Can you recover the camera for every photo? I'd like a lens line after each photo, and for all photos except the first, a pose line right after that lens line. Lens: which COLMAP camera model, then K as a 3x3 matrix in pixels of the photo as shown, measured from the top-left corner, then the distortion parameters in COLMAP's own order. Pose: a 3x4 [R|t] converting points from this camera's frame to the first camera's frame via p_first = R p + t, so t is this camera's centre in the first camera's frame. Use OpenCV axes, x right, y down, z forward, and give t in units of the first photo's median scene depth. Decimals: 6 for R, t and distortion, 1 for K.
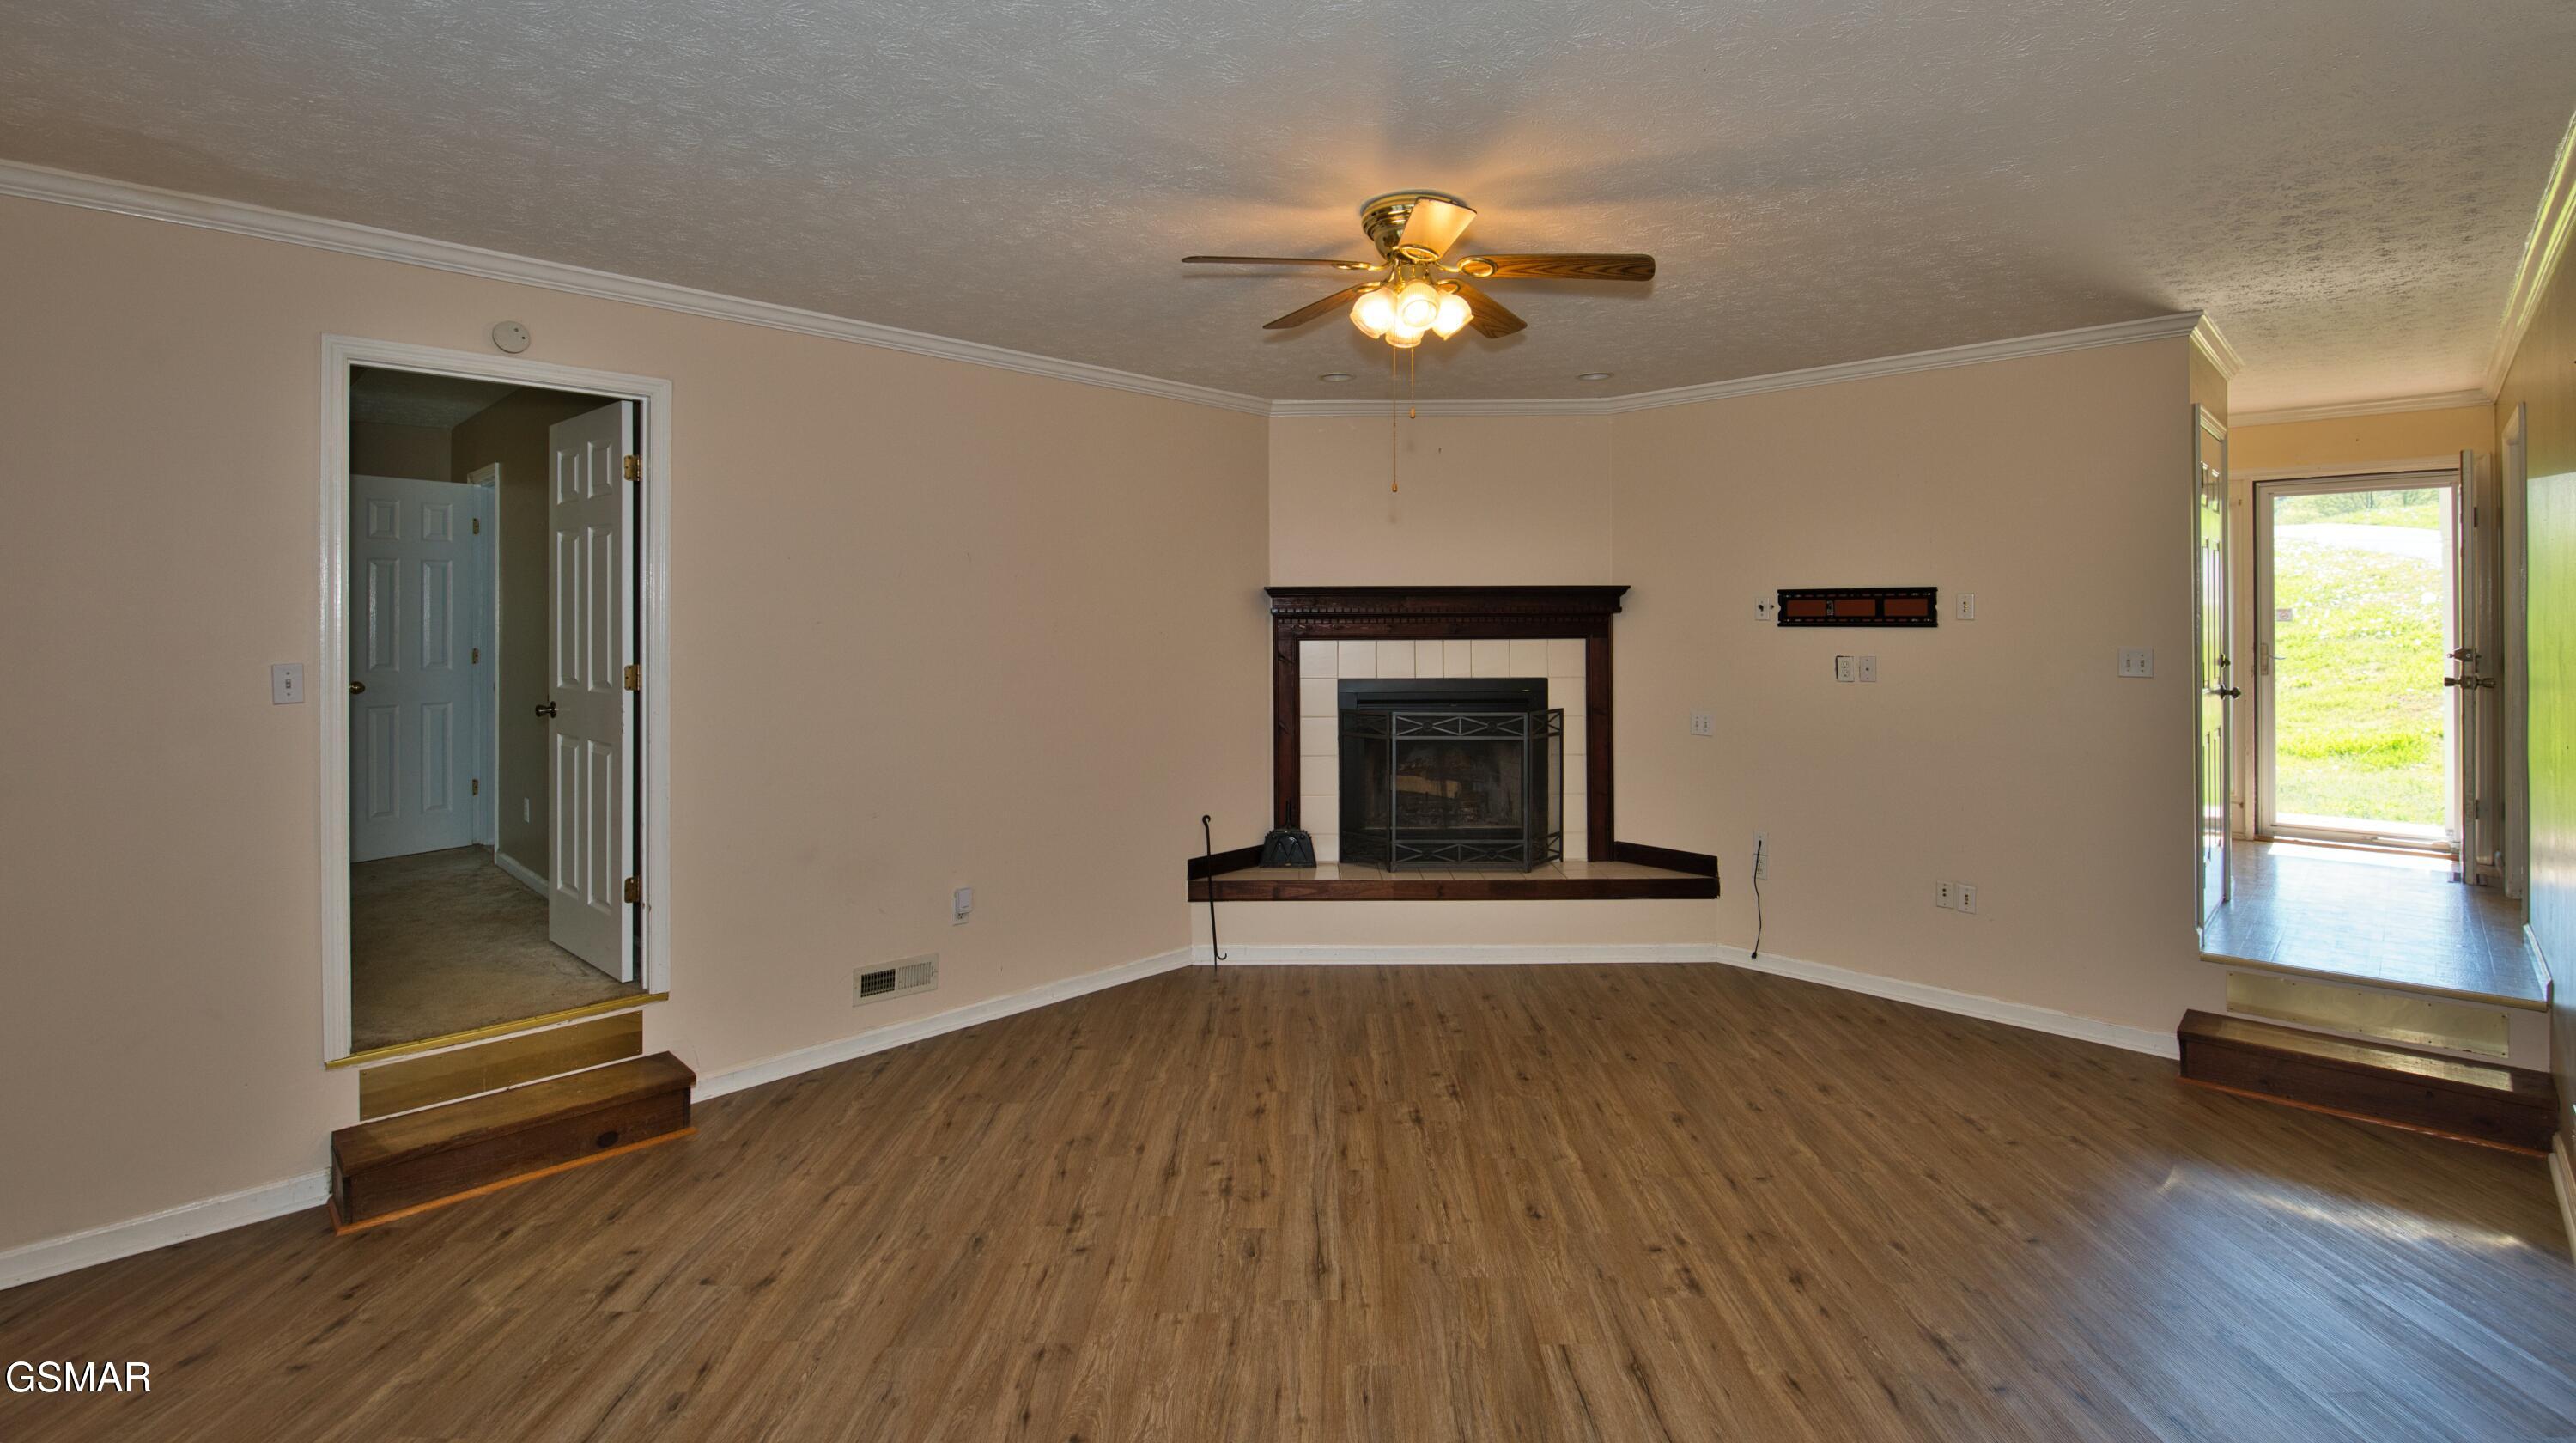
lens RADIAL K [[1161.4, 0, 1310.4], [0, 1161.4, 632.7], [0, 0, 1]] dist [-0.003121, -0.000331]
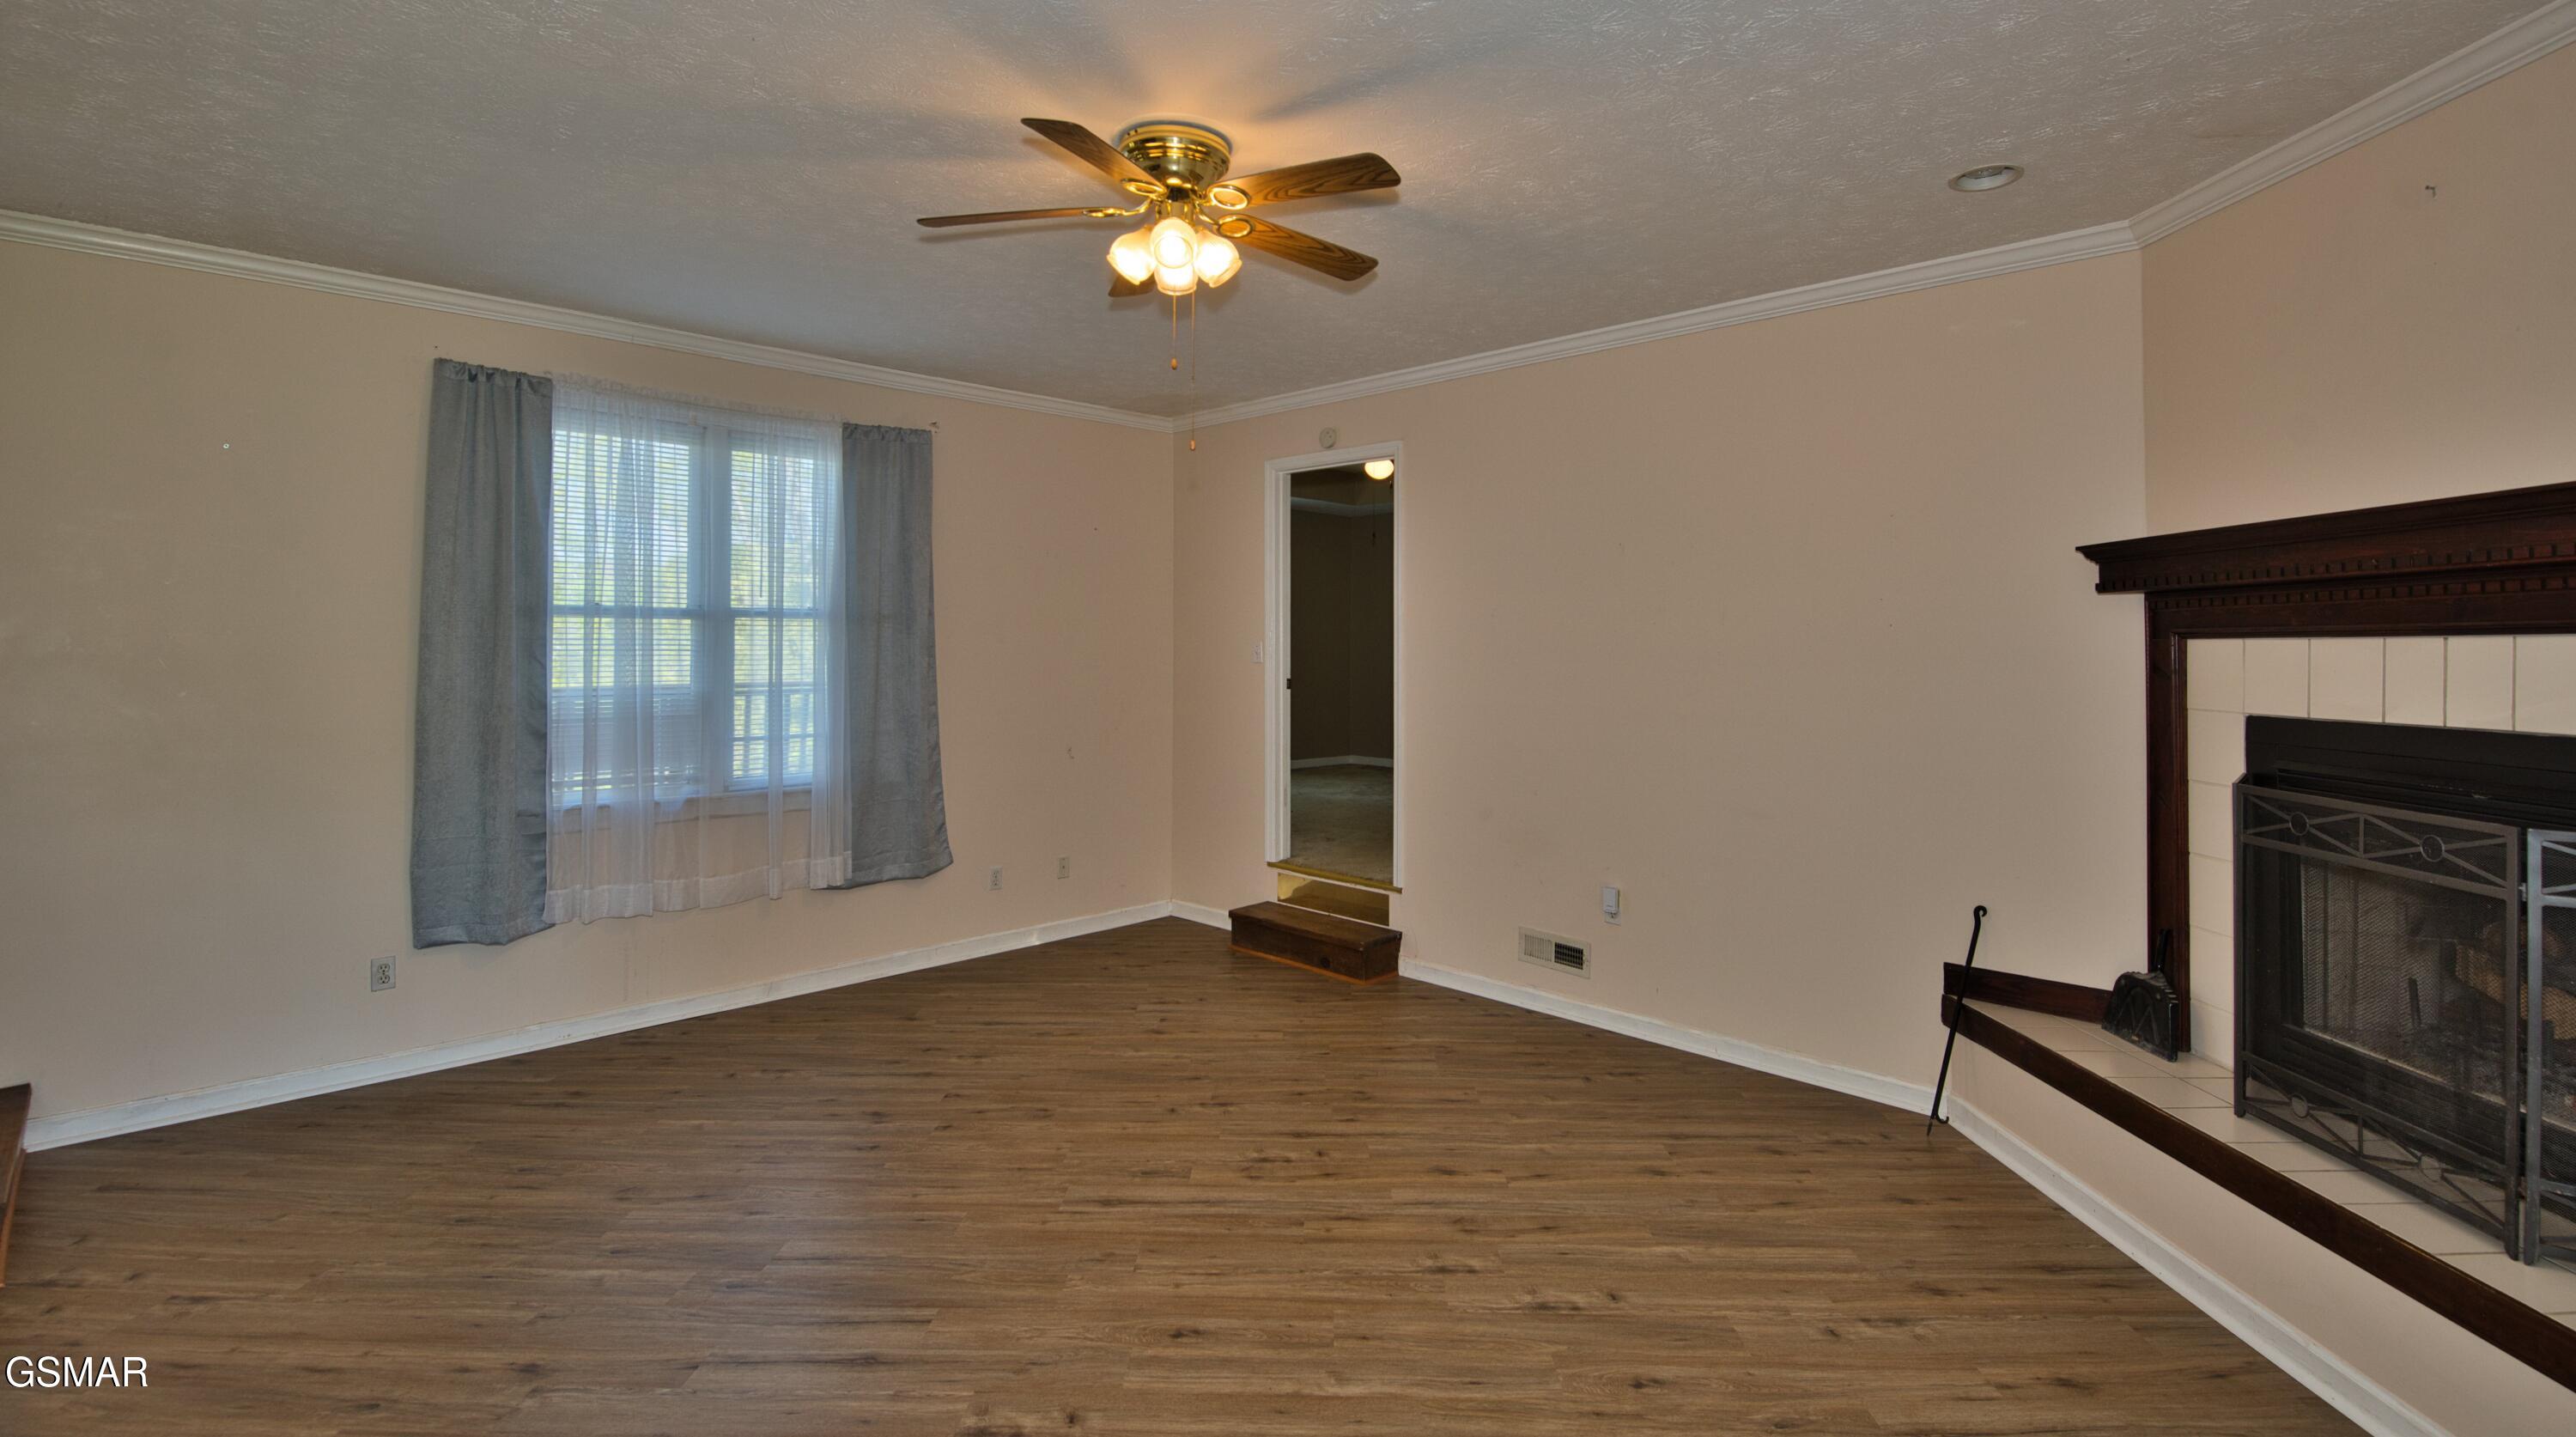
lens RADIAL K [[1161.4, 0, 1310.4], [0, 1161.4, 629.7], [0, 0, 1]] dist [-0.003121, -0.000331]
pose [[-0.012958, -0.014107, -0.999817, 0.881201], [-0.018520, 0.999732, -0.013866, 0.027587], [0.999745, 0.018337, -0.013215, 0.970653]]
